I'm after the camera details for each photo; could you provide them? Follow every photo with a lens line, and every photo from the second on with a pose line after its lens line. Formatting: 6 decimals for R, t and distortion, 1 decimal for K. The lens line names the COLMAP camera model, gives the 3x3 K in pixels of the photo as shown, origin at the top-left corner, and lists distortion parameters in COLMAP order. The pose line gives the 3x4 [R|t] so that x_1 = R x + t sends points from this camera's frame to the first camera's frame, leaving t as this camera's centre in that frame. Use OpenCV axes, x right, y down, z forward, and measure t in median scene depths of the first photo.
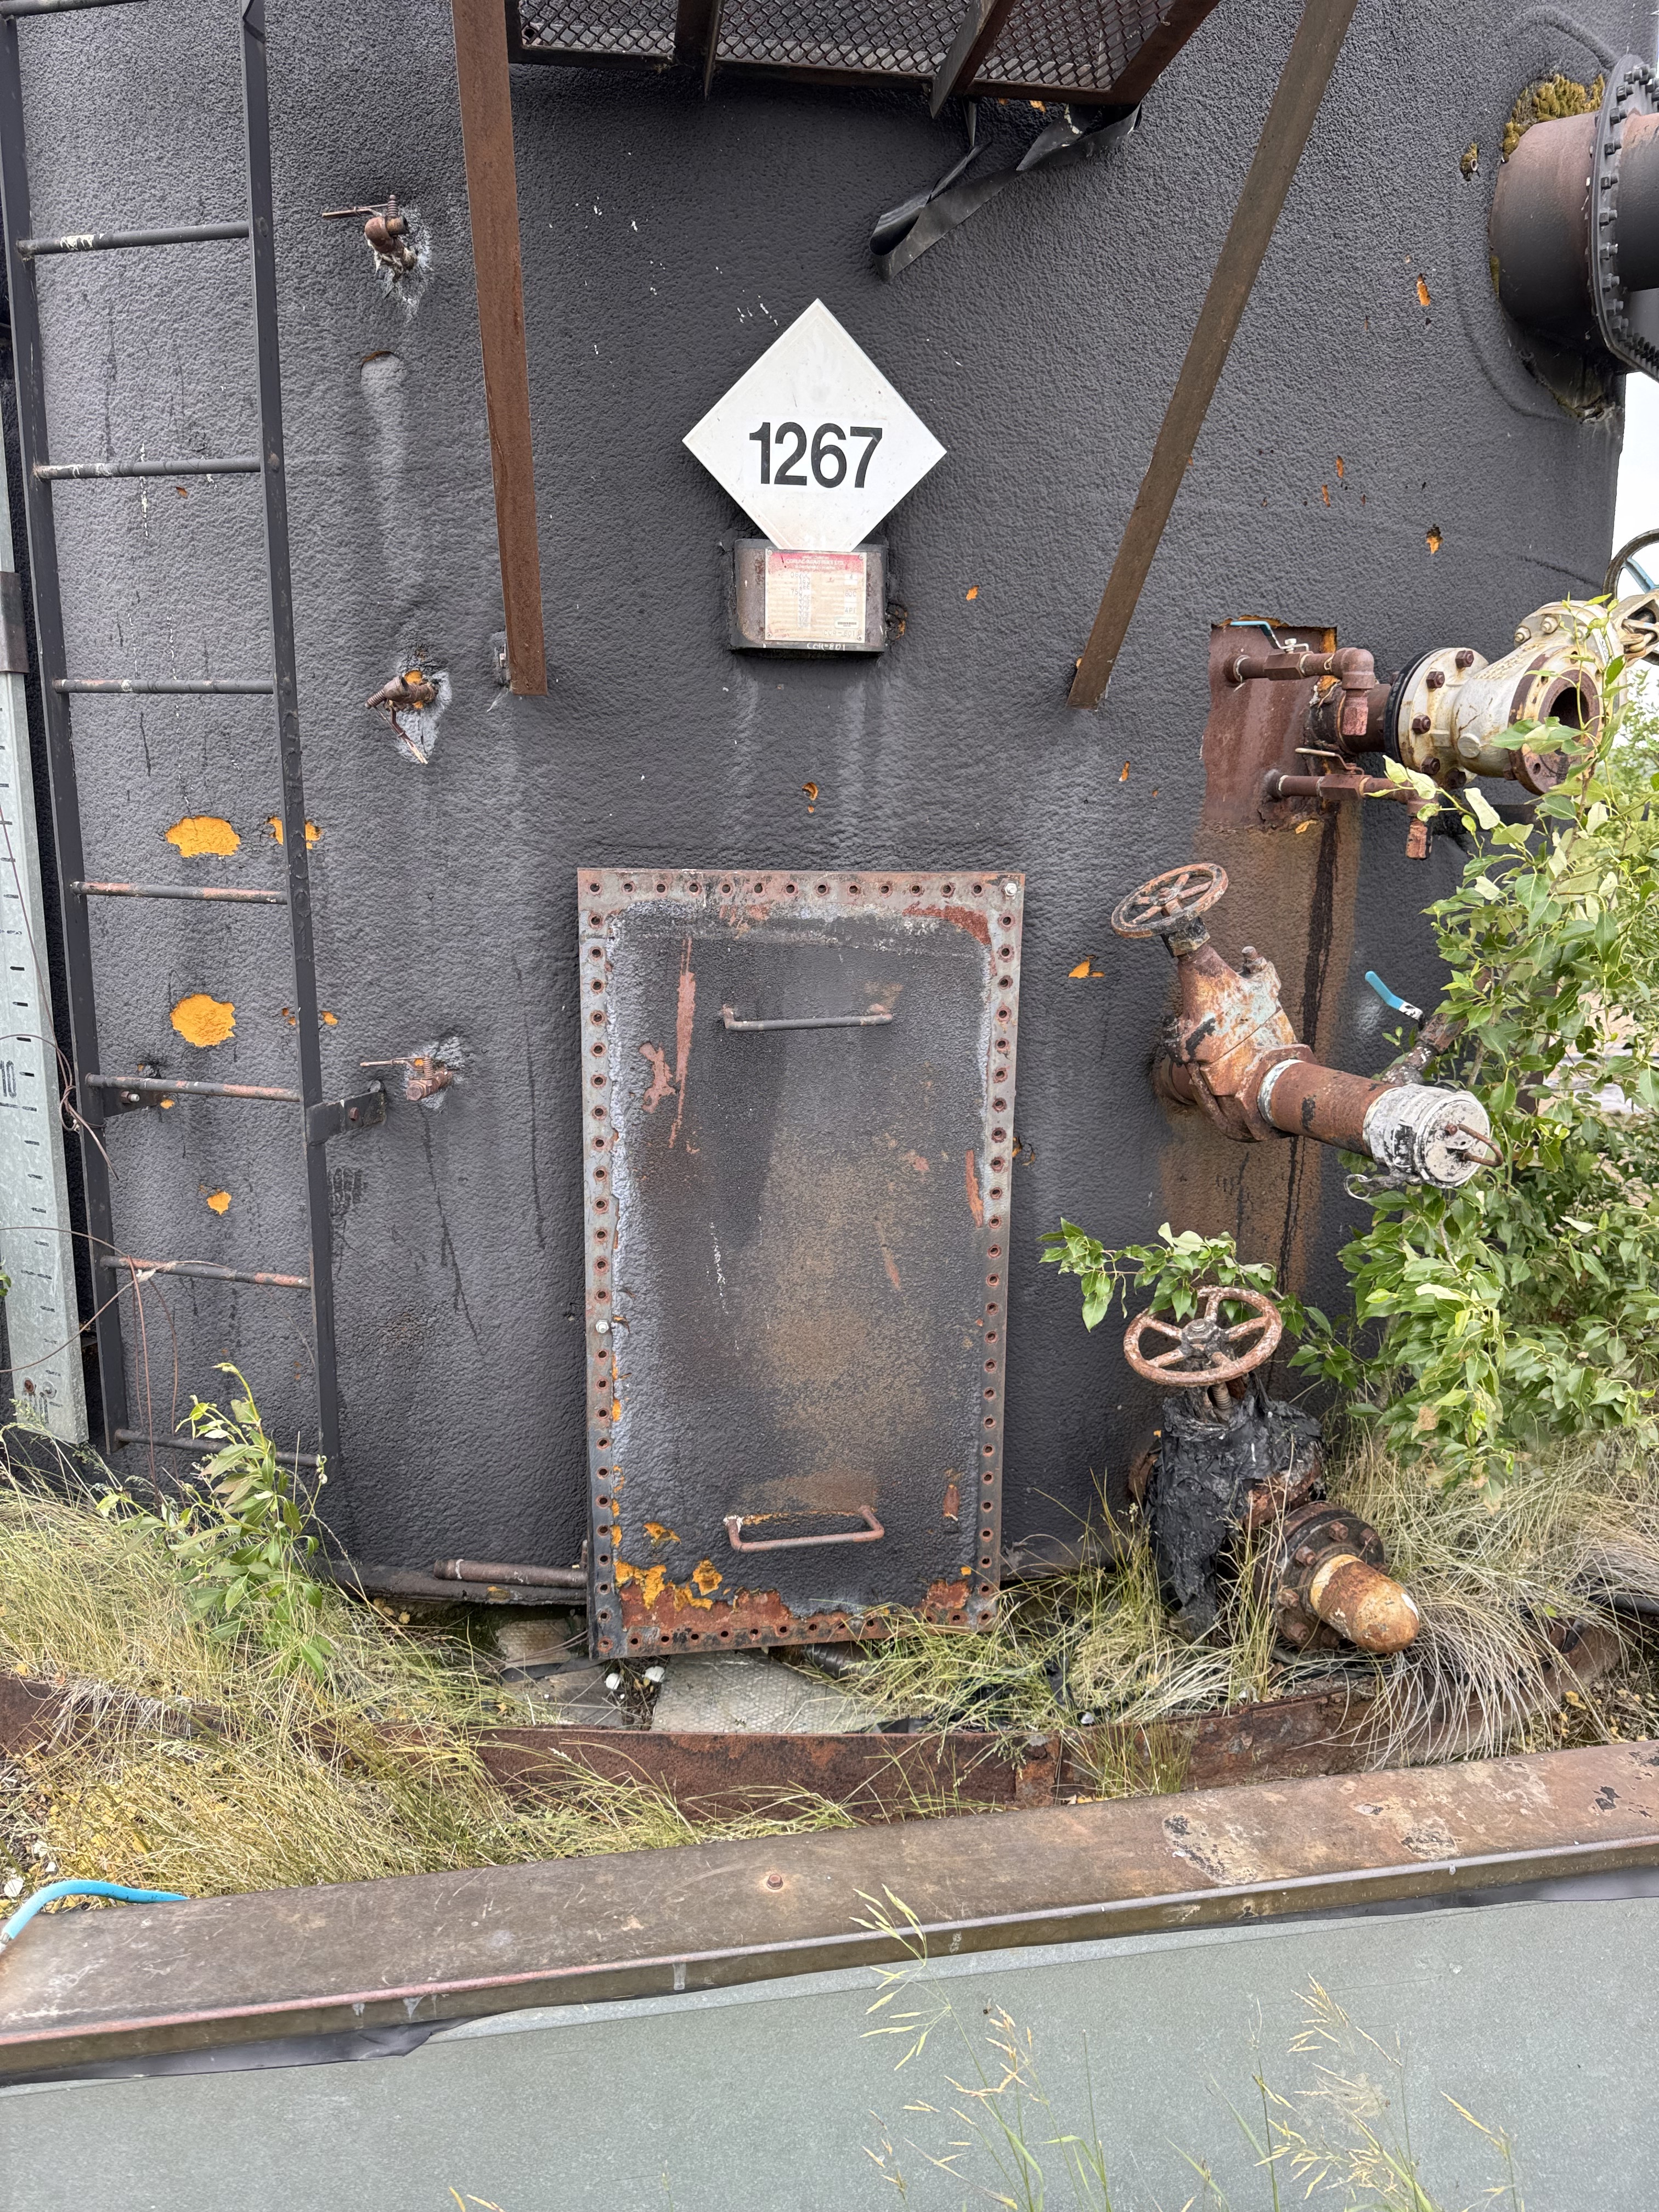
lens RADIAL K [[1576.4, 0, 829.5], [0, 1576.4, 1106.0], [0, 0, 1]] dist [0.007533, 0.000257]
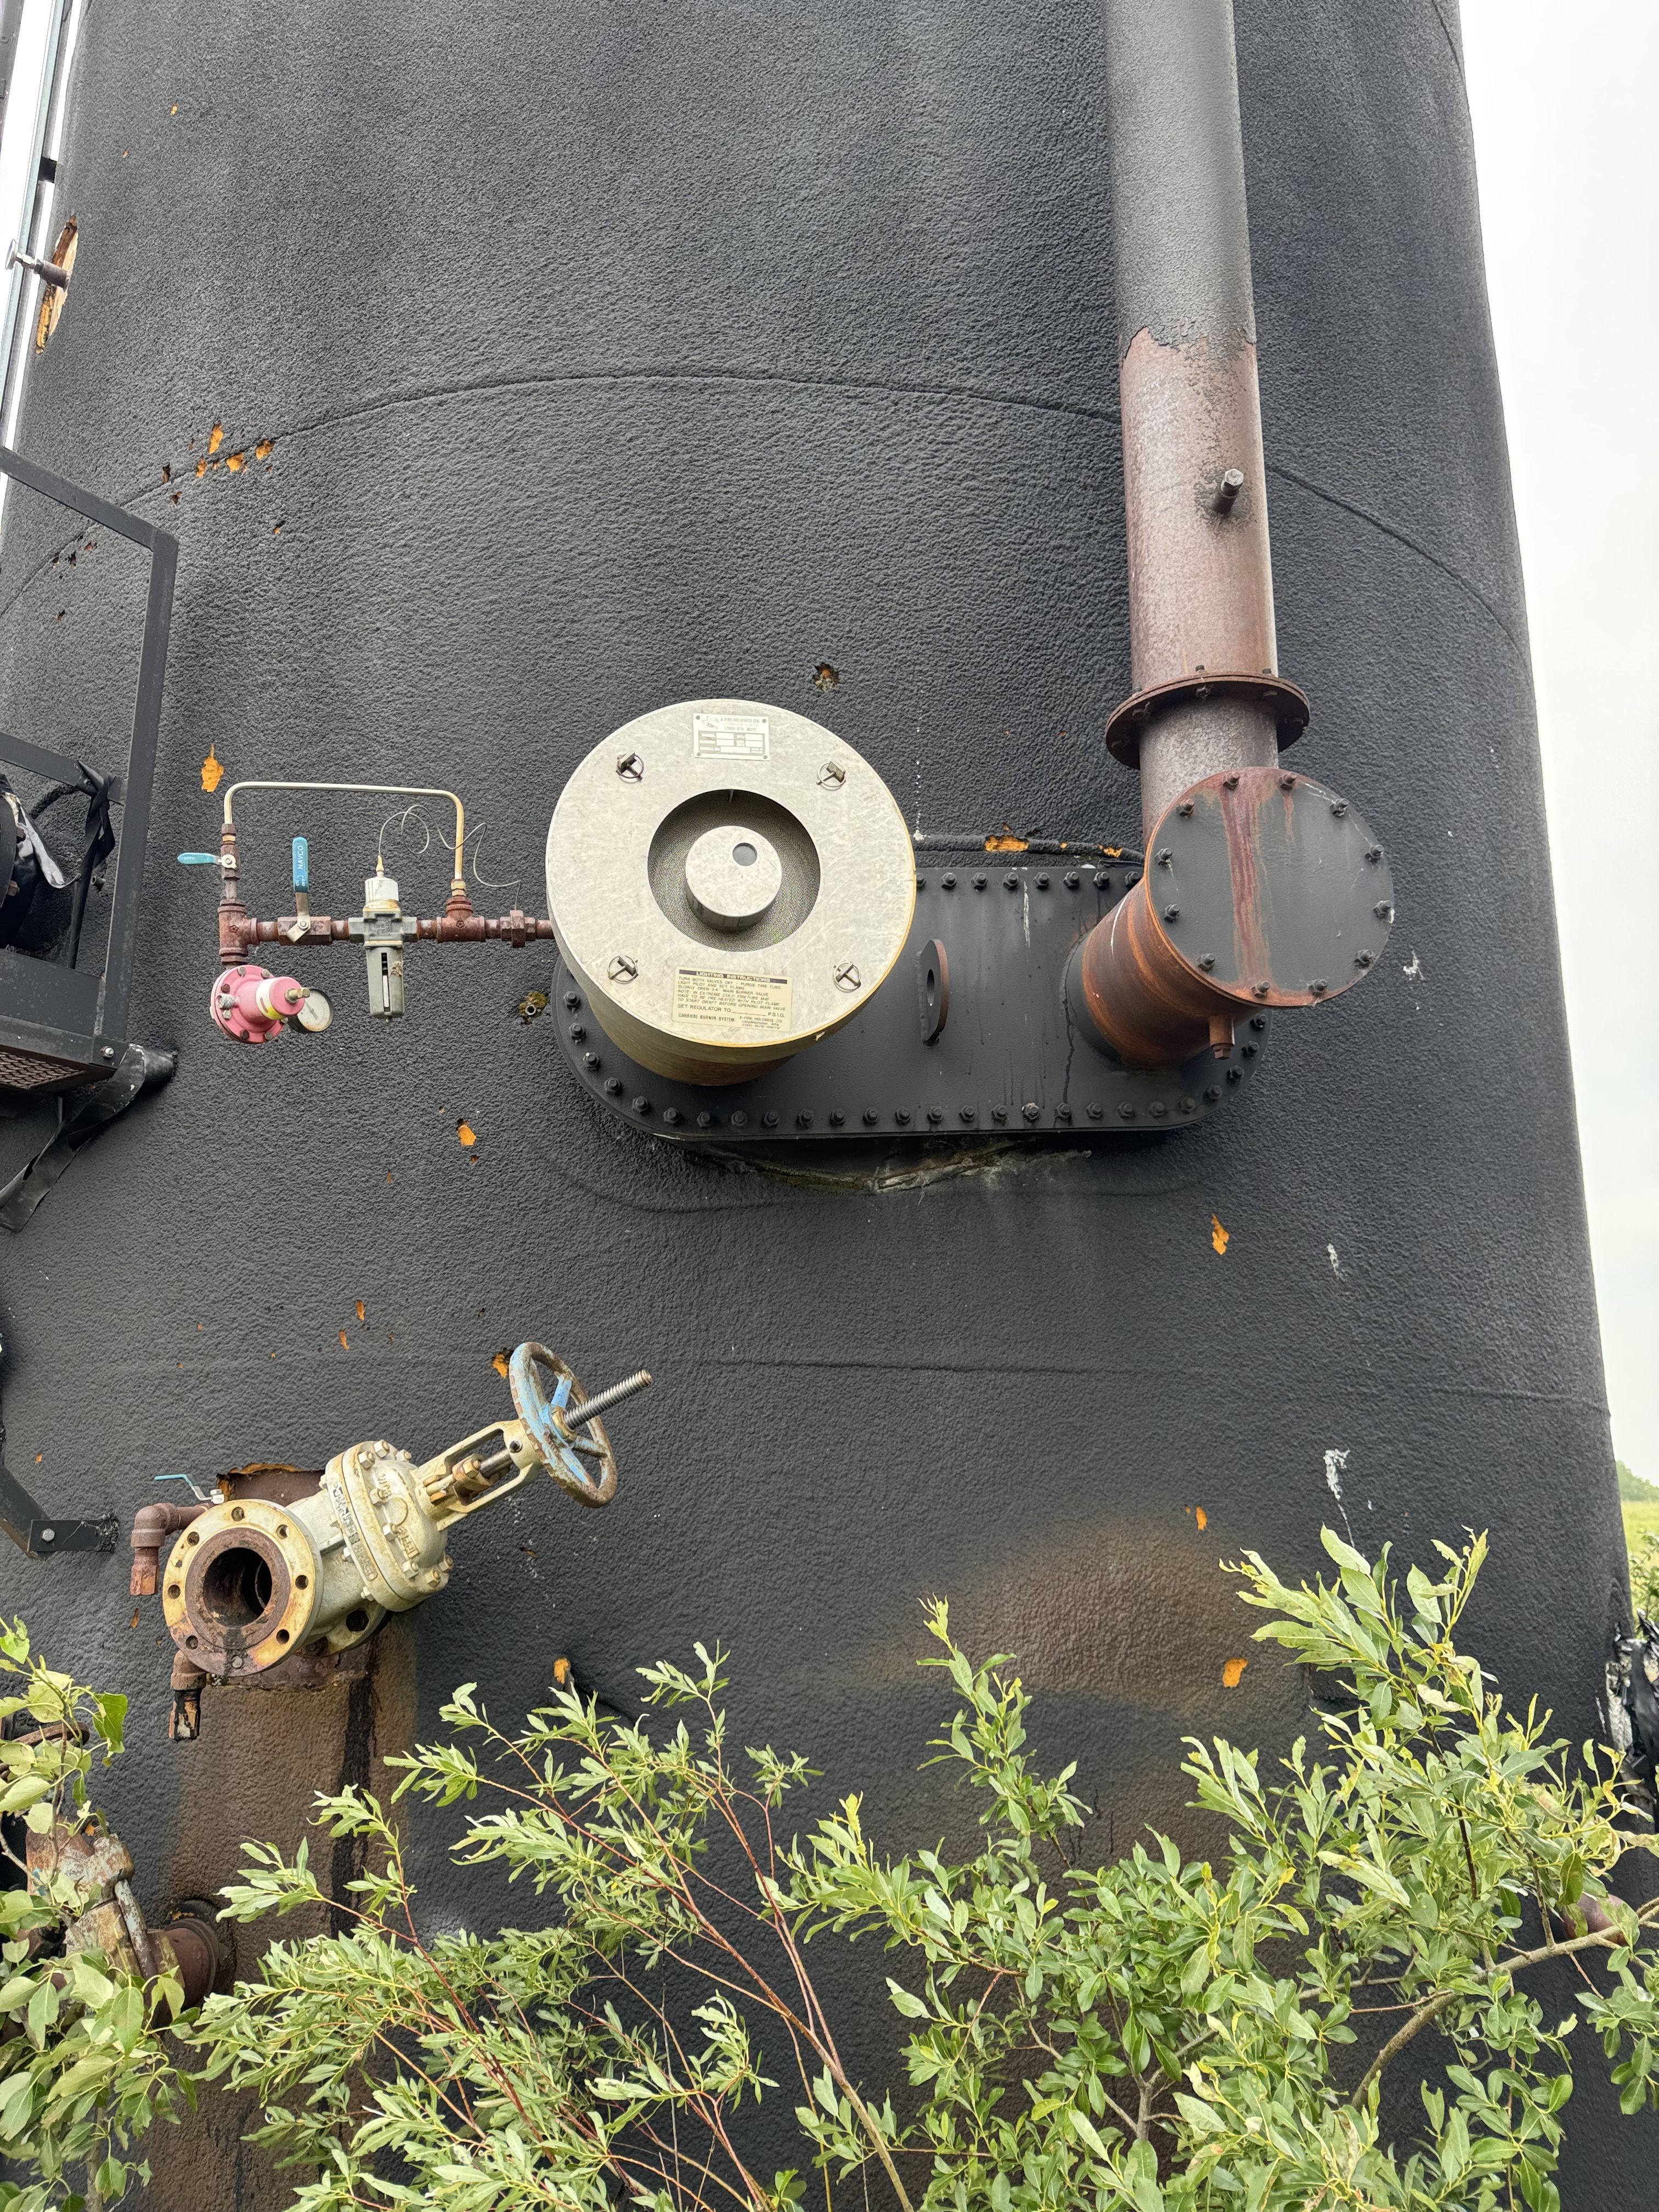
lens RADIAL K [[1576.4, 0, 829.5], [0, 1576.4, 1106.0], [0, 0, 1]] dist [0.007533, 0.000257]
pose [[0.687023, -0.180074, -0.703969, 1.868167], [-0.153709, 0.910867, -0.383007, -0.279370], [0.710192, 0.371341, 0.598108, 0.848685]]
